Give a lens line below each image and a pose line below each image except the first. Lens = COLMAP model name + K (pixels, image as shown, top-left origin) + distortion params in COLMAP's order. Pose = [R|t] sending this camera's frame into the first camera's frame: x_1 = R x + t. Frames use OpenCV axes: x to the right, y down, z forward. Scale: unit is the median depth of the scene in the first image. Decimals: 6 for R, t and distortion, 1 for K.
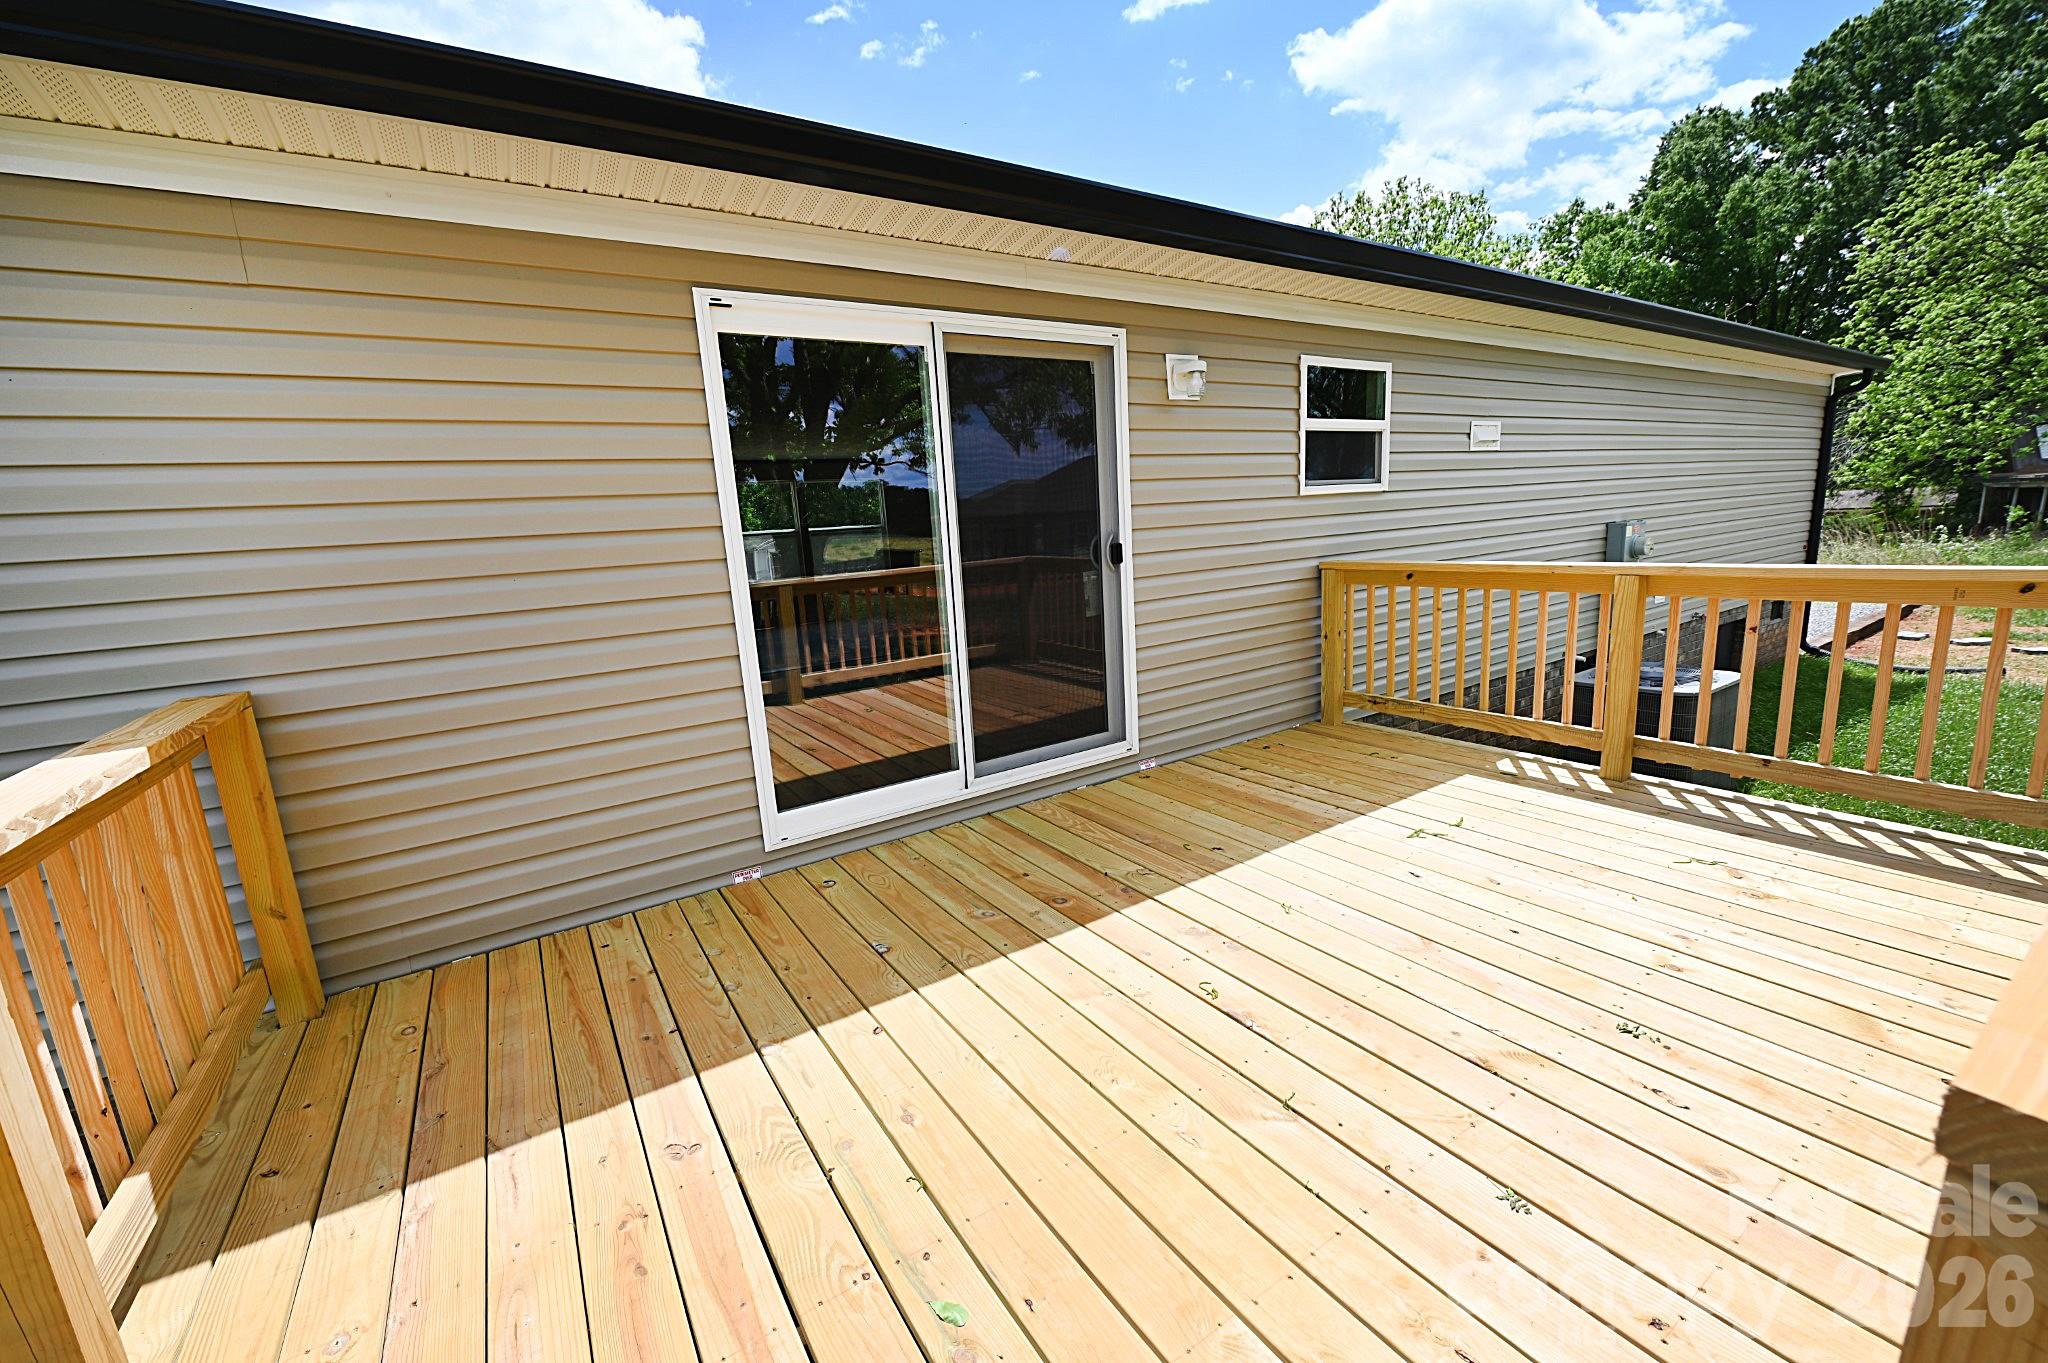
lens RADIAL K [[816.1, 0, 1024.0], [0, 816.1, 681.5], [0, 0, 1]] dist [-0.008299, -0.000187]
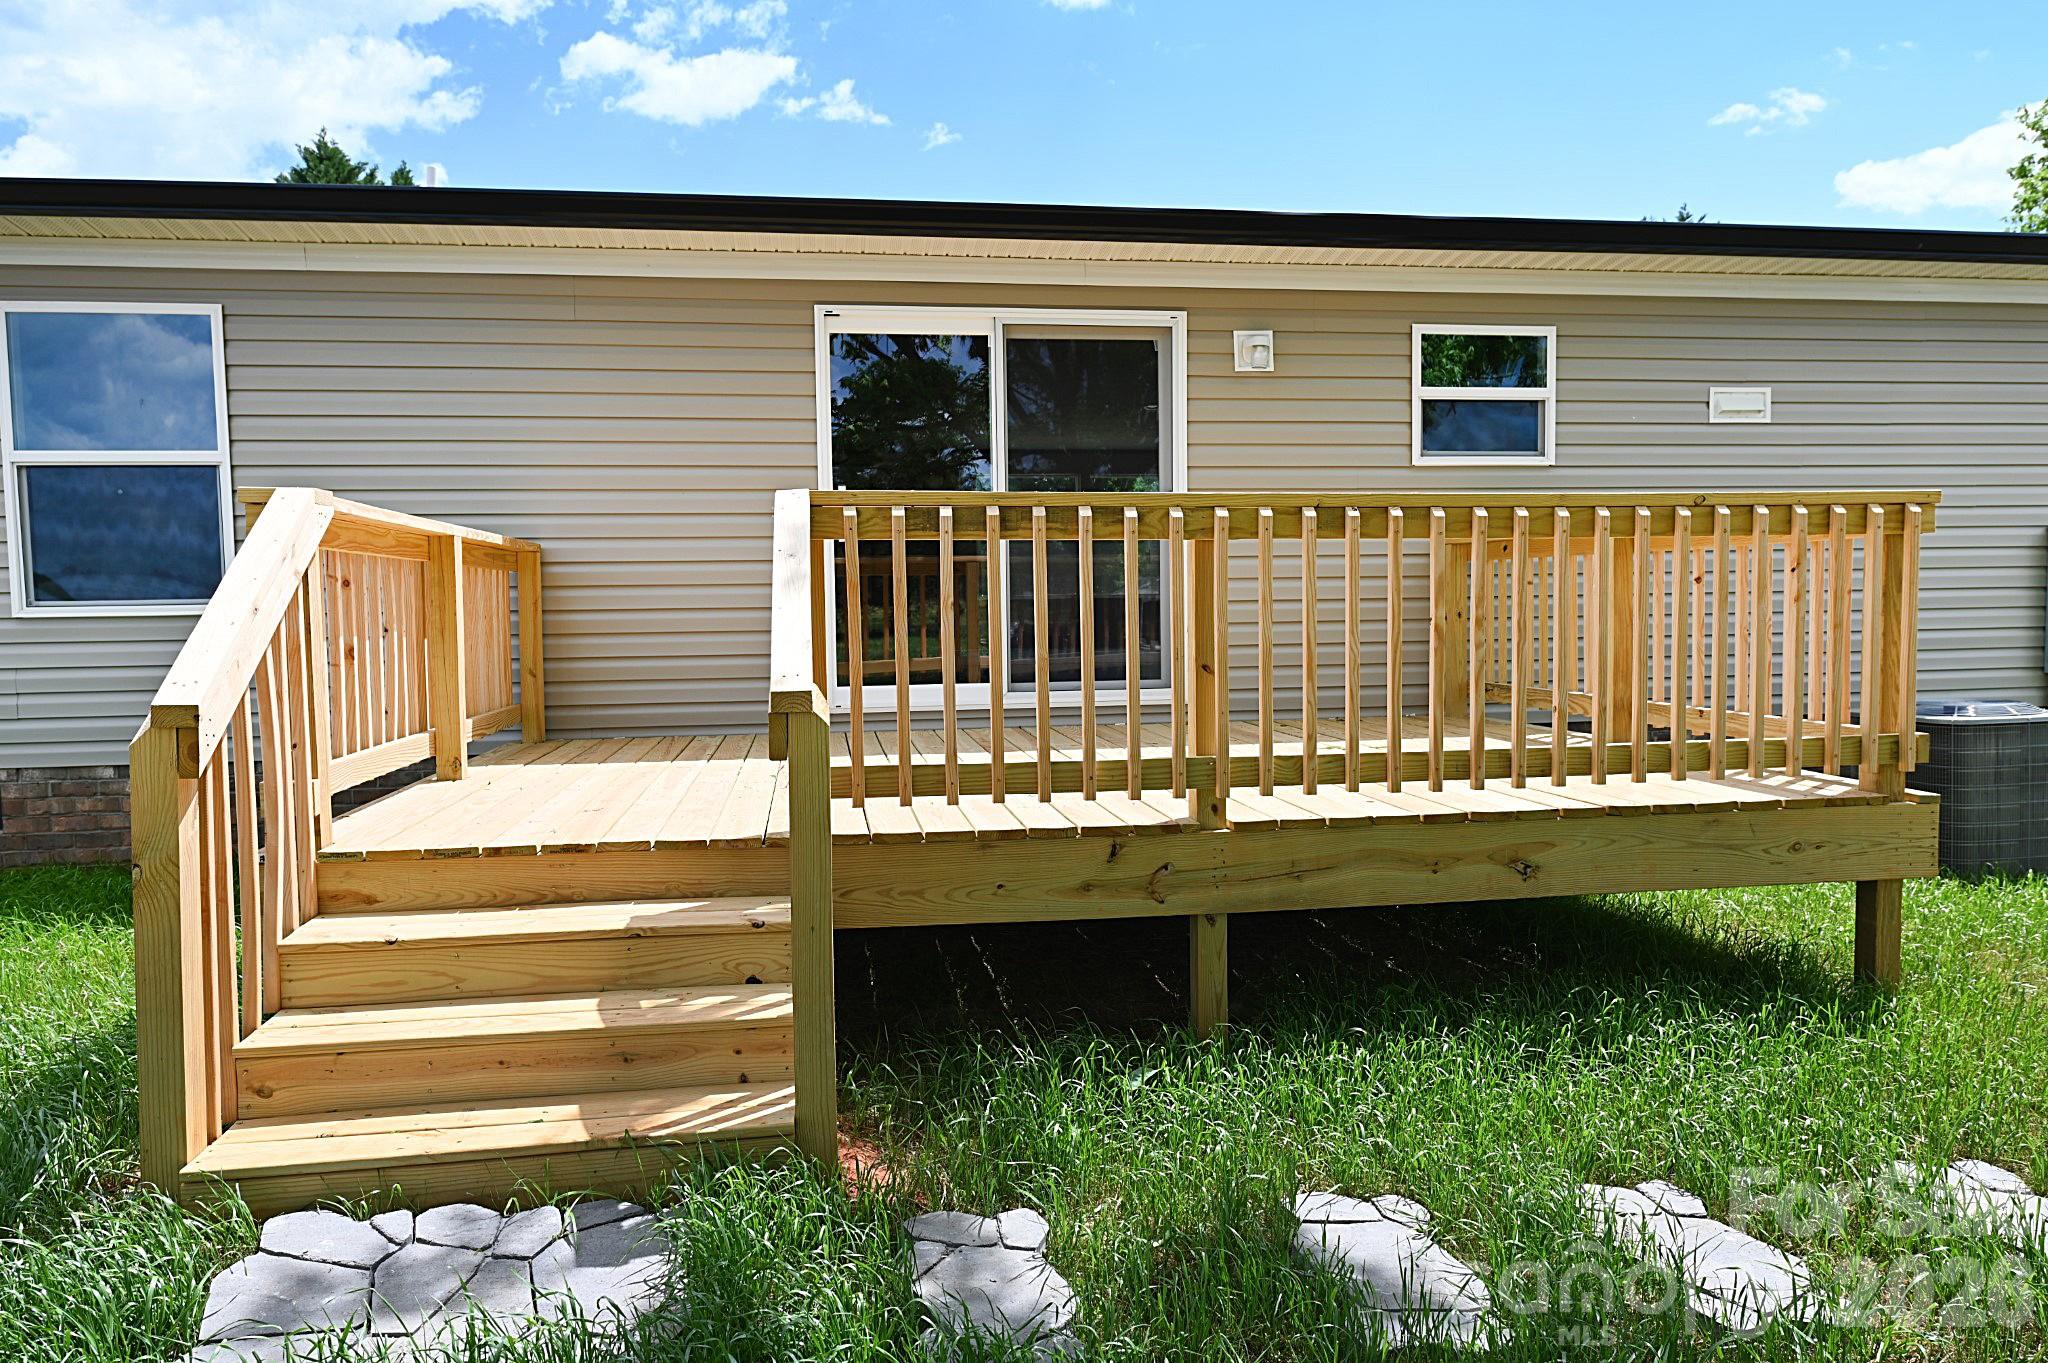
lens RADIAL K [[1391.2, 0, 1024.0], [0, 1391.2, 681.5], [0, 0, 1]] dist [-0.005460, -0.001949]
pose [[0.905338, 0.072152, -0.418518, 0.091779], [-0.120814, 0.988502, -0.090928, 0.032628], [0.407146, 0.132884, 0.903645, -0.090439]]
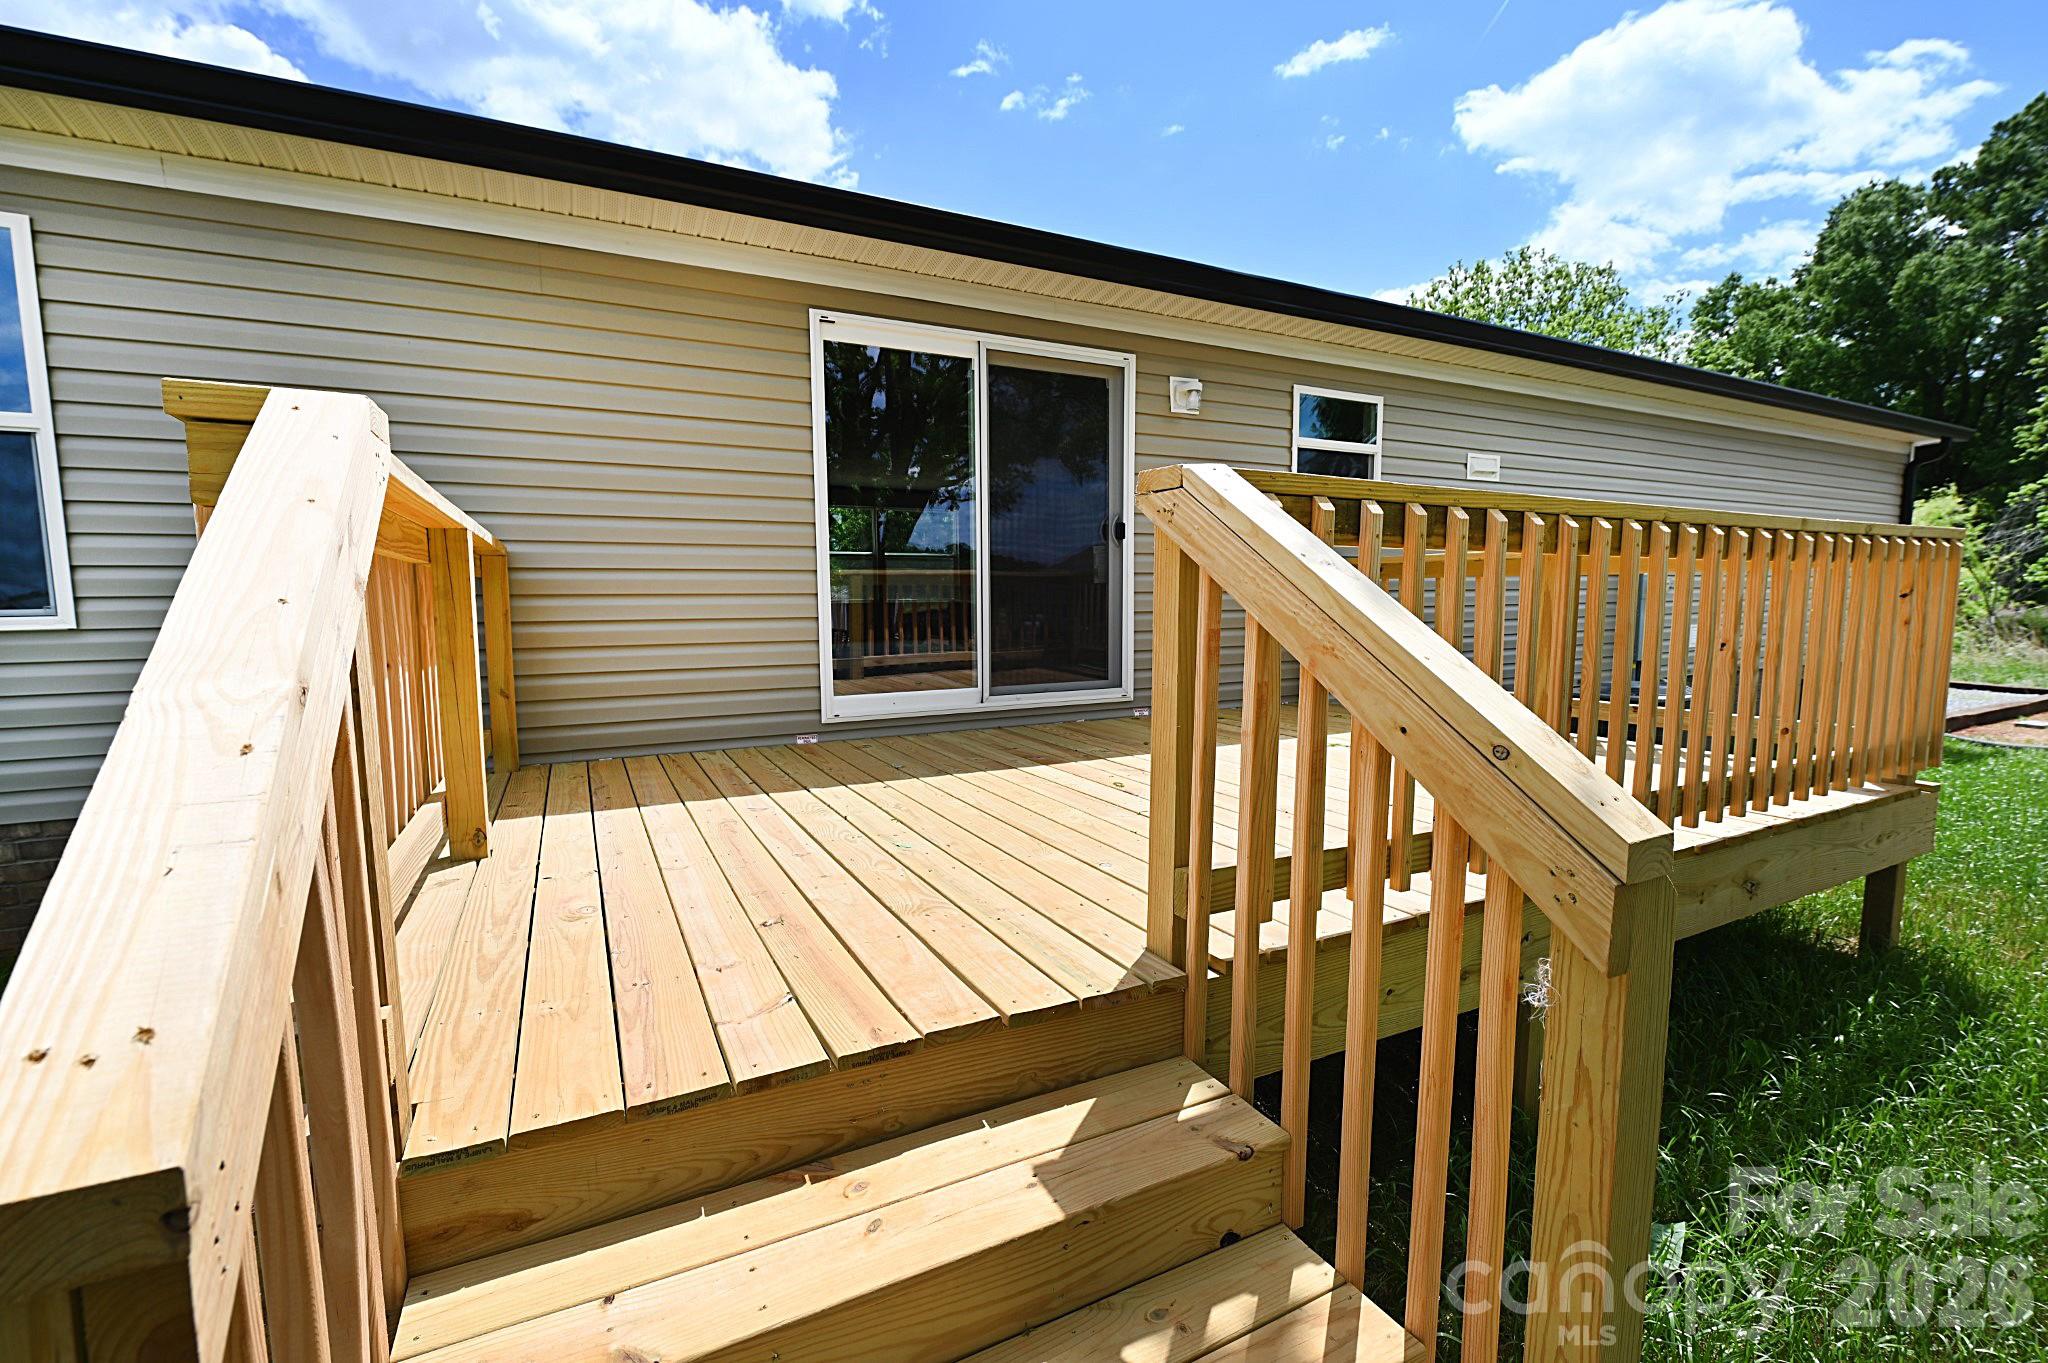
lens RADIAL K [[890.5, 0, 1024.0], [0, 890.5, 681.5], [0, 0, 1]] dist [-0.011883, 0.000246]
pose [[0.993113, 0.063405, -0.098517, 0.014617], [-0.072331, 0.993326, -0.089840, 0.025095], [0.092164, 0.096347, 0.991072, -0.040413]]
